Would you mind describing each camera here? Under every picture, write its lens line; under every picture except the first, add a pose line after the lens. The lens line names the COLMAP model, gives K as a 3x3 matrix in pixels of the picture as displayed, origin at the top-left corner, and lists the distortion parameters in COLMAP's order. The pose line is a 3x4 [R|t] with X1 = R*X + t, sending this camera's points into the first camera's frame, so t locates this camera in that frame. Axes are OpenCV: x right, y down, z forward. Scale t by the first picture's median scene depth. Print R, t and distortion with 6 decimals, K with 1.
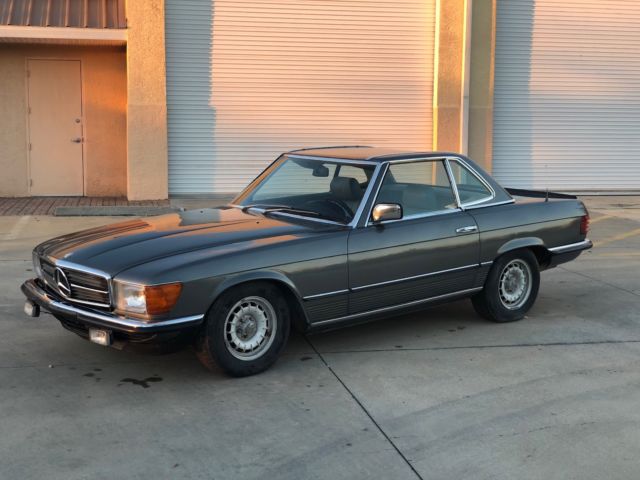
lens RADIAL K [[942.8, 0, 310.7], [0, 942.8, 241.0], [0, 0, 1]] dist [0.139922, -0.478403]
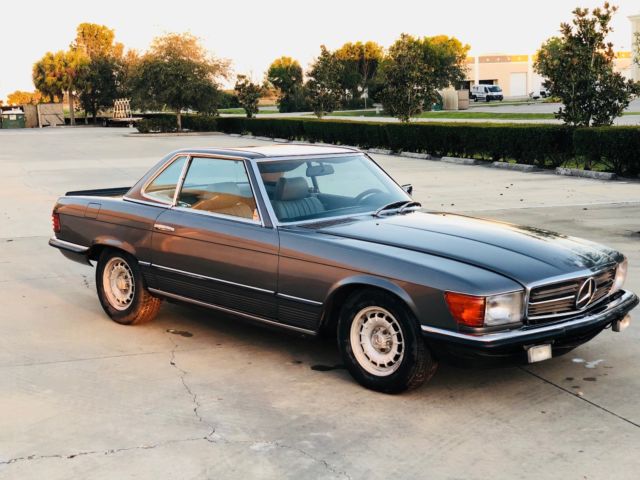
lens RADIAL K [[942.8, 0, 310.7], [0, 942.8, 241.0], [0, 0, 1]] dist [0.139922, -0.478403]
pose [[-0.109874, -0.150523, 0.982482, -1.132081], [0.149647, 0.974694, 0.166065, -0.198297], [-0.982616, 0.165272, -0.084568, 1.342374]]
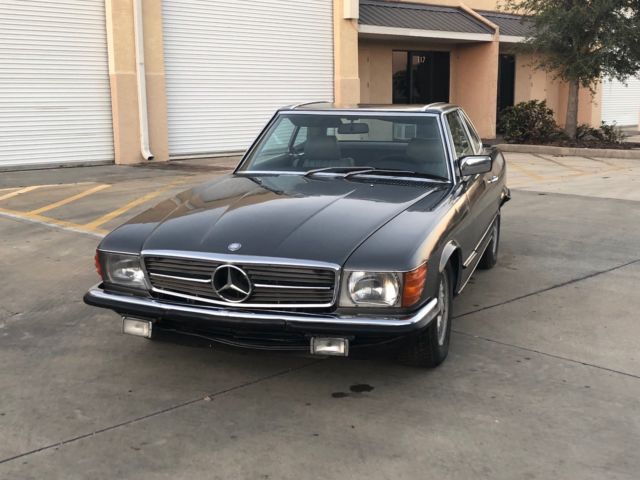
lens RADIAL K [[831.6, 0, 310.7], [0, 831.6, 238.8], [0, 0, 1]] dist [0.138678, -0.425658]
pose [[0.843433, -0.106029, 0.526667, -0.554719], [0.083188, 0.994282, 0.066949, -0.030308], [-0.530754, -0.012655, 0.847431, 0.420279]]
